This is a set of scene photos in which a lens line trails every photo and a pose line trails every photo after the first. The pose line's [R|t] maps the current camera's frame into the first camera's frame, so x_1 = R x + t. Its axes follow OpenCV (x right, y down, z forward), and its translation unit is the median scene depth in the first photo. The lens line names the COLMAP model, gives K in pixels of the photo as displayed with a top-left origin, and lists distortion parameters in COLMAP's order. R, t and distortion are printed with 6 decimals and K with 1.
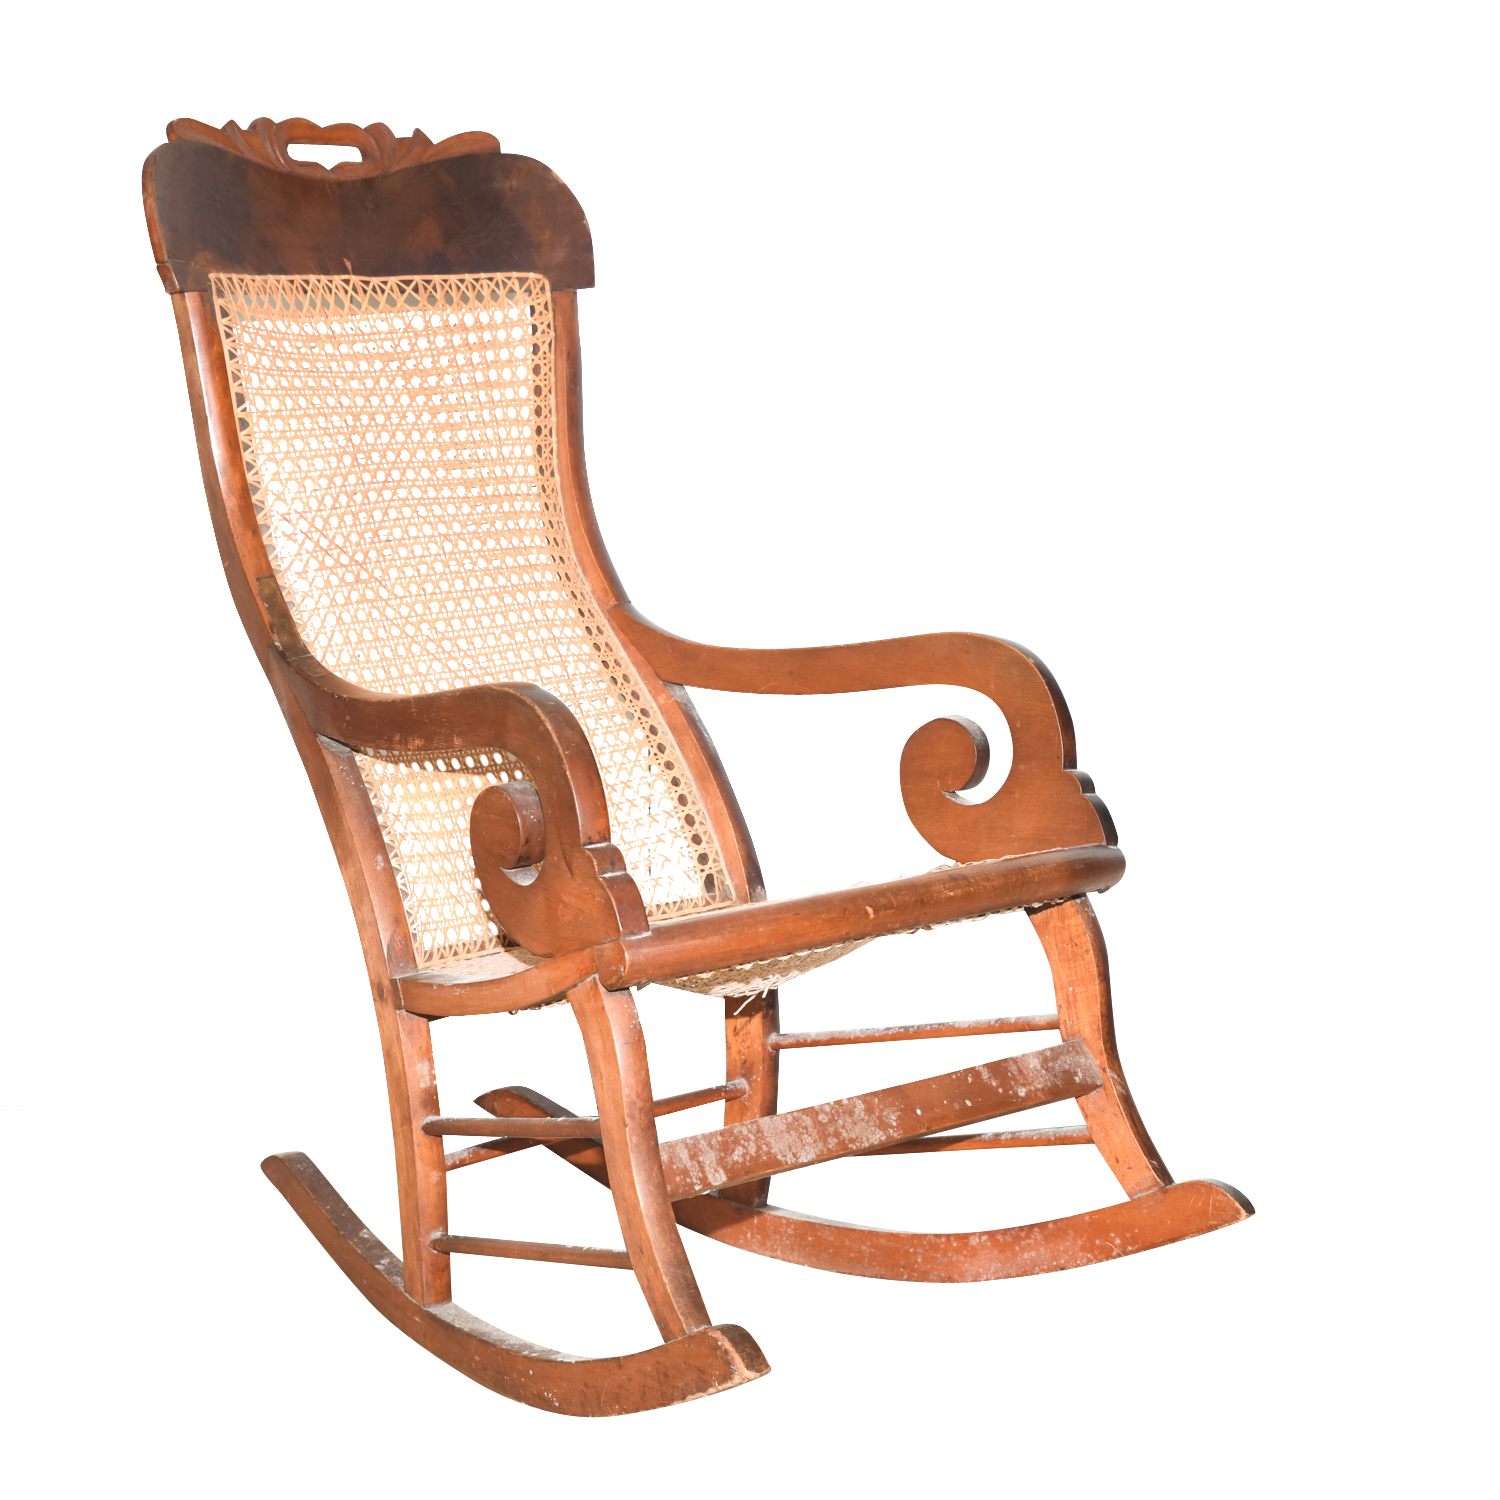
lens RADIAL K [[2924.1, 0, 748.2], [0, 2924.1, 762.1], [0, 0, 1]] dist [-0.007056, 0.000000]
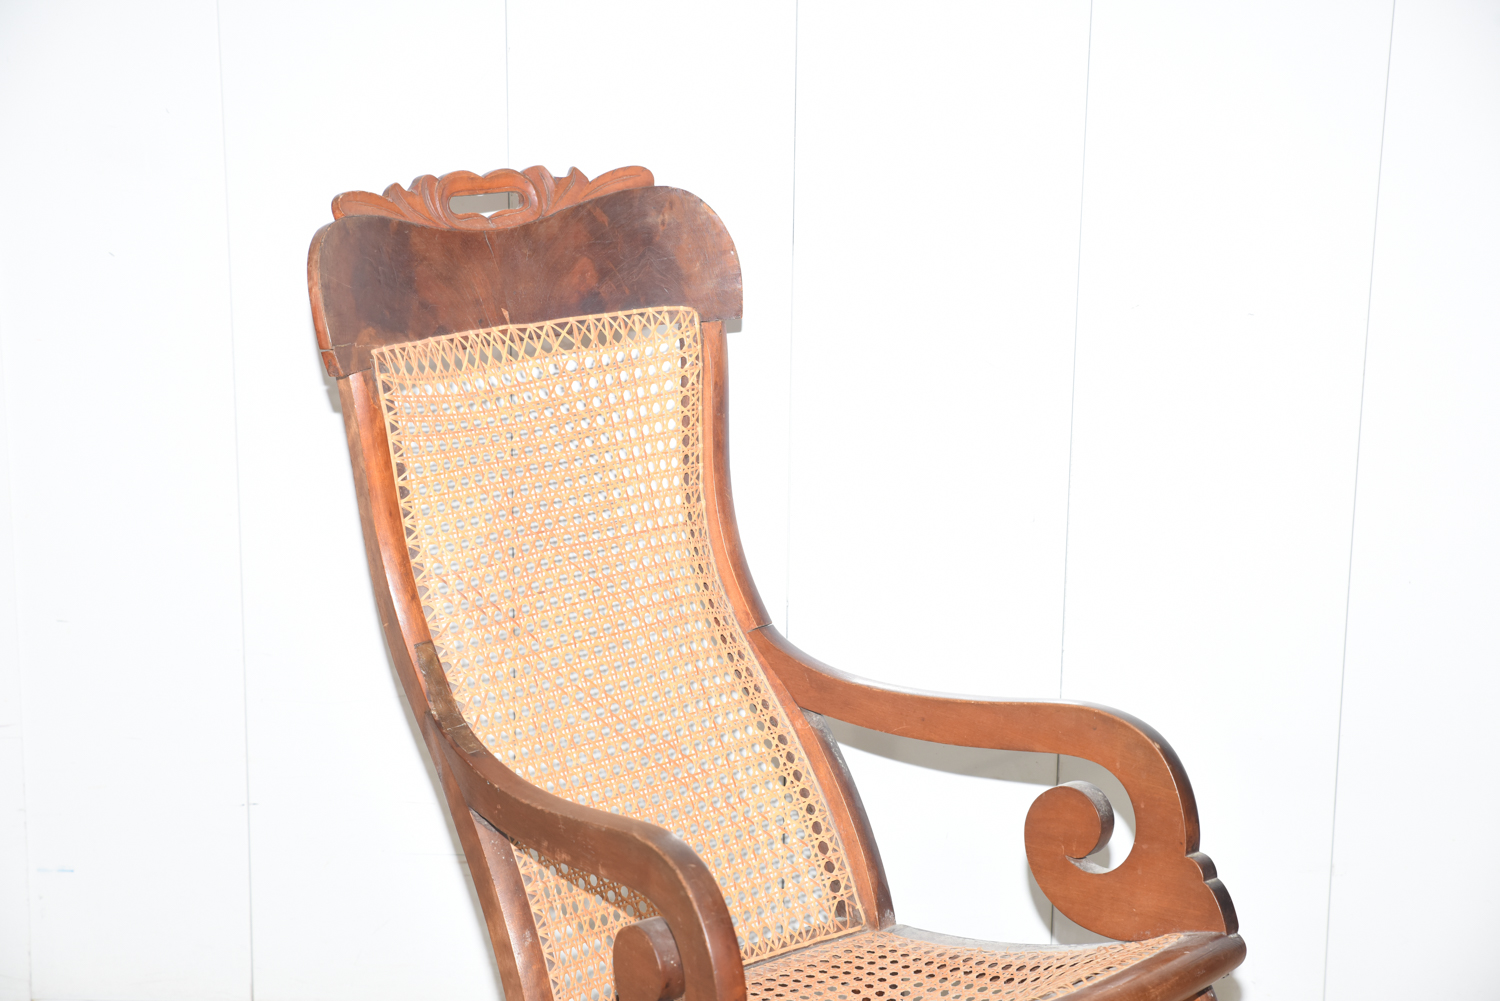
lens RADIAL K [[2621.2, 0, 737.9], [0, 2621.2, 493.1], [0, 0, 1]] dist [0.132586, 0.000000]
pose [[0.998519, 0.021137, -0.050135, -0.006359], [-0.017261, 0.996918, 0.076531, -0.192488], [0.051598, -0.075553, 0.995806, 0.071884]]
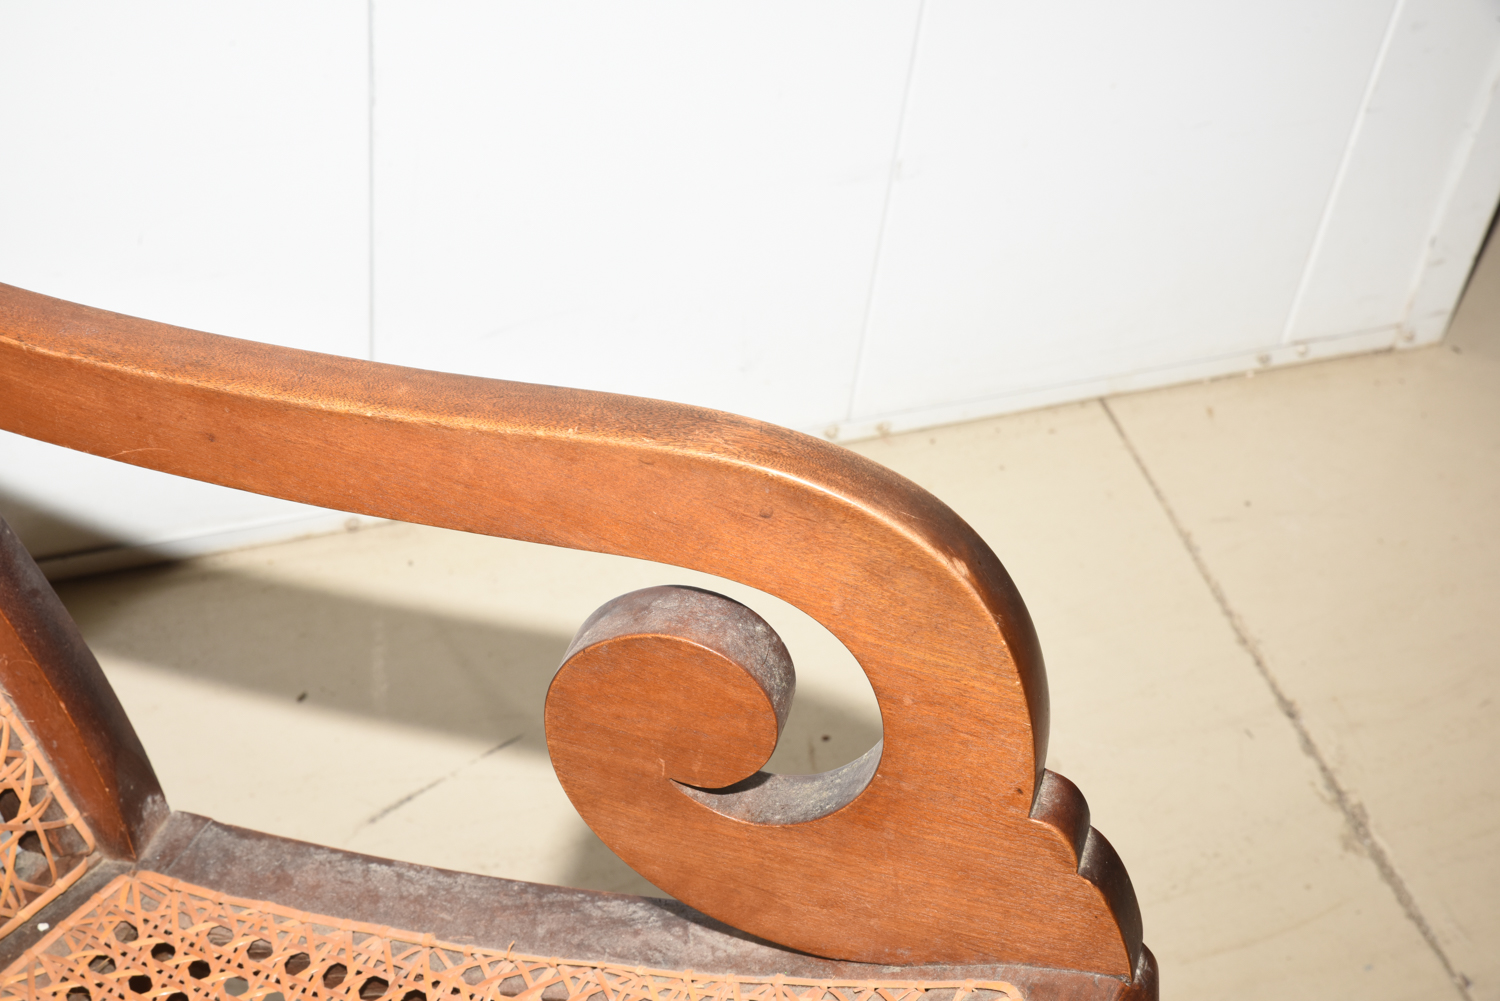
lens RADIAL K [[2621.2, 0, 740.8], [0, 2621.2, 500.2], [0, 0, 1]] dist [0.132586, 0.000000]
pose [[0.939994, -0.167657, 0.297156, -0.022961], [-0.039274, 0.811982, 0.582359, -0.227928], [-0.338922, -0.559085, 0.756674, 0.770257]]
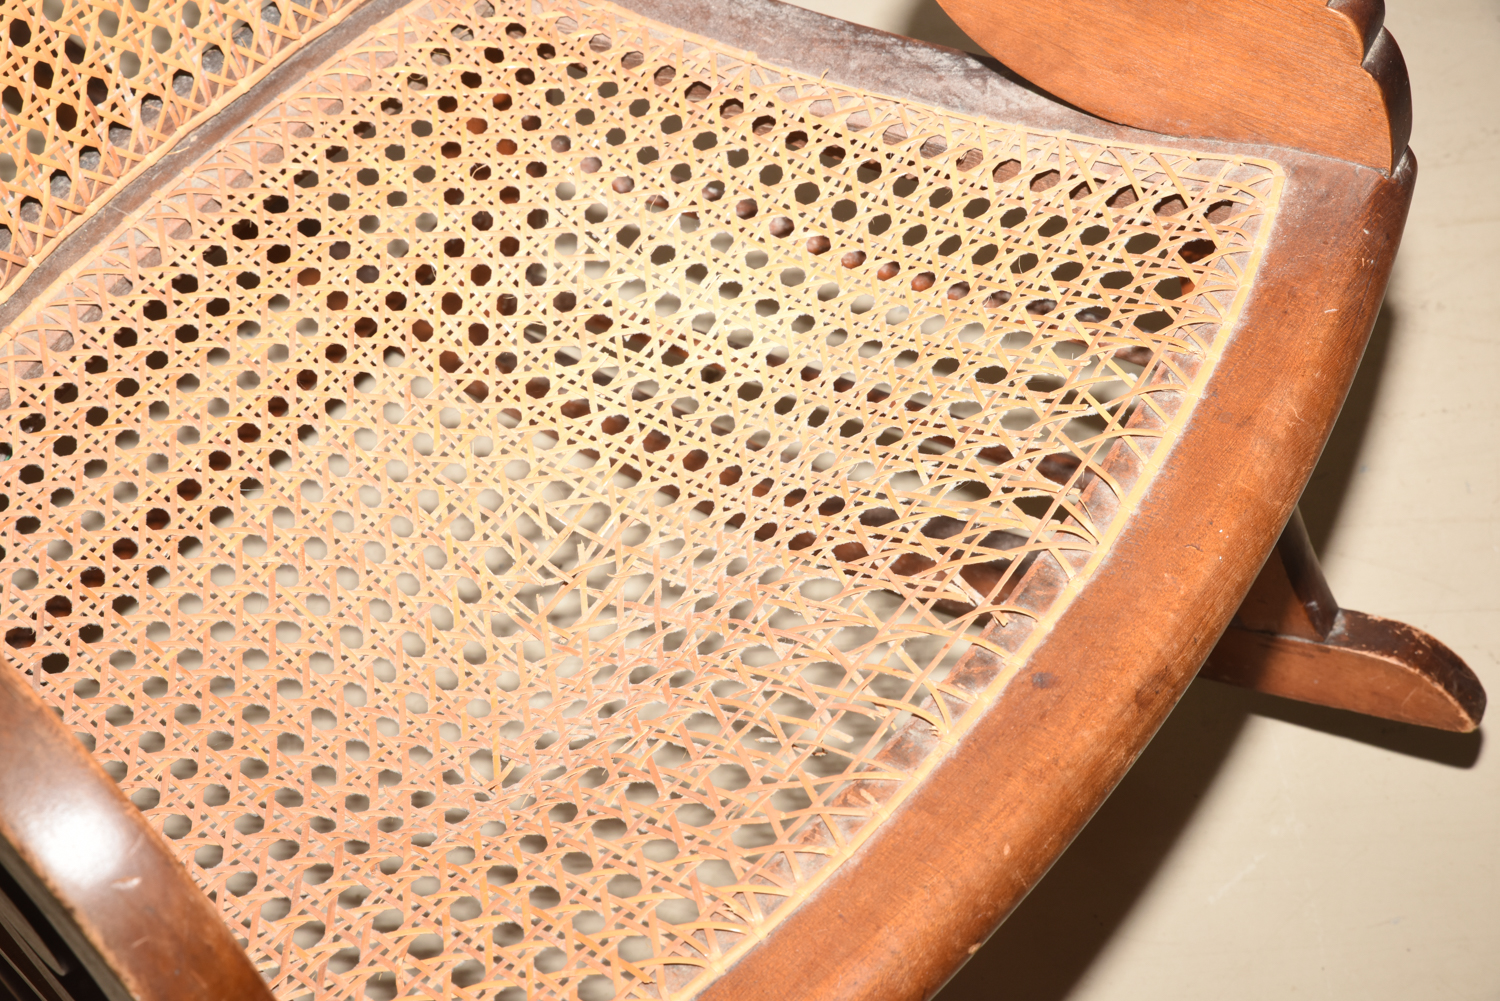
lens RADIAL K [[2621.2, 0, 734.2], [0, 2621.2, 502.0], [0, 0, 1]] dist [0.132586, 0.000000]
pose [[0.983106, -0.082240, 0.163521, -0.039798], [-0.077887, 0.620497, 0.780332, -0.234800], [-0.165639, -0.779885, 0.603609, 0.730975]]
